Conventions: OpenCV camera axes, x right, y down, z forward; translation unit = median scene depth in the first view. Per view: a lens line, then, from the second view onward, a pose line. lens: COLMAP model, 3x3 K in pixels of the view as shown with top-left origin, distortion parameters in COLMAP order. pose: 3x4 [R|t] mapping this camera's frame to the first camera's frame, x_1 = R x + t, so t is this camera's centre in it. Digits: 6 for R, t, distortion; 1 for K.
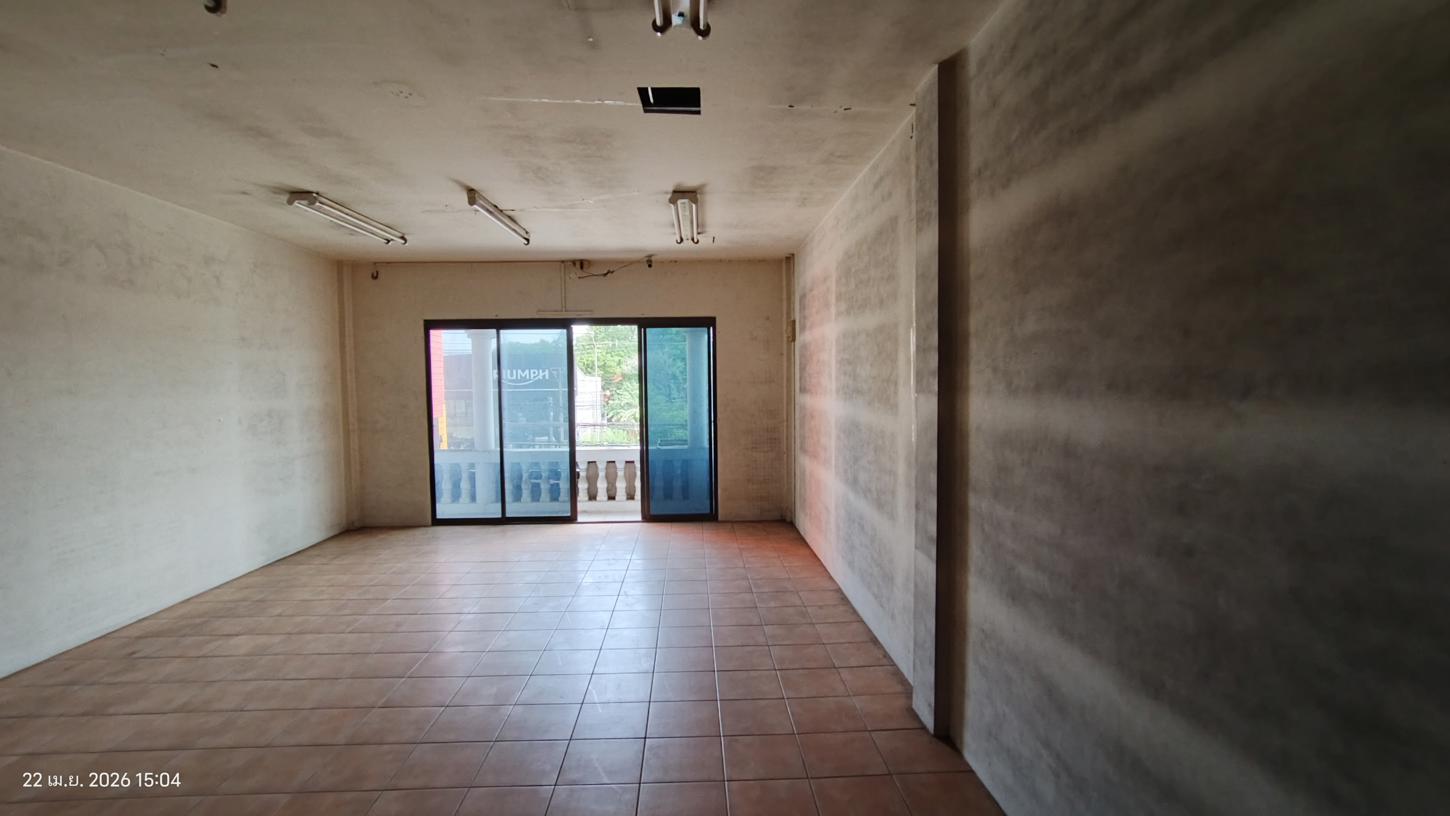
lens RADIAL K [[673.2, 0, 701.1], [0, 673.2, 404.2], [0, 0, 1]] dist [-0.003384, 0.000010]
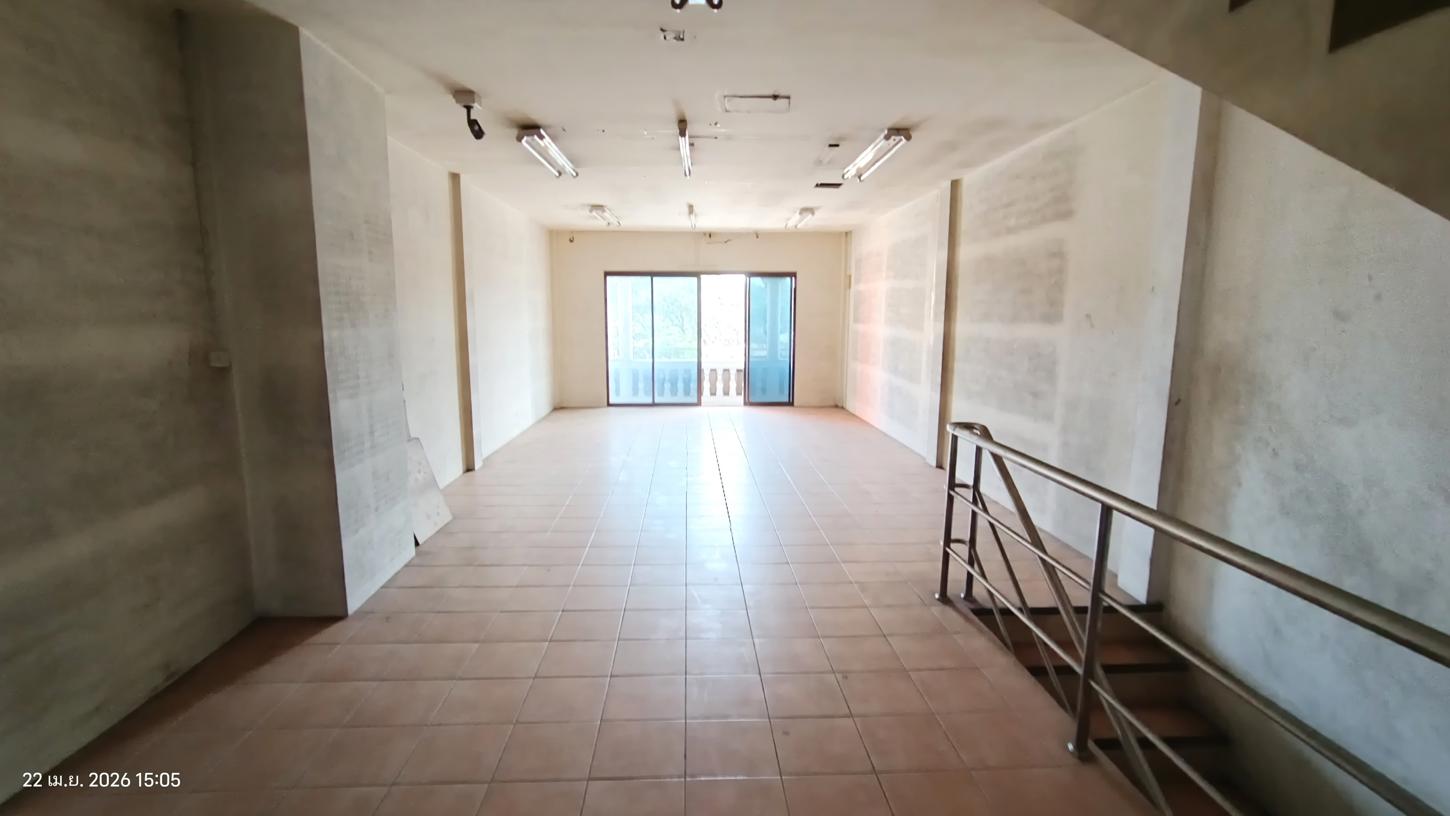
lens RADIAL K [[682.2, 0, 725.0], [0, 682.2, 408.0], [0, 0, 1]] dist [-0.001198, -0.000044]
pose [[0.999026, 0.004621, 0.043883, -0.225940], [-0.009246, 0.994346, 0.105788, 0.016495], [-0.043146, -0.106091, 0.993420, -0.599290]]
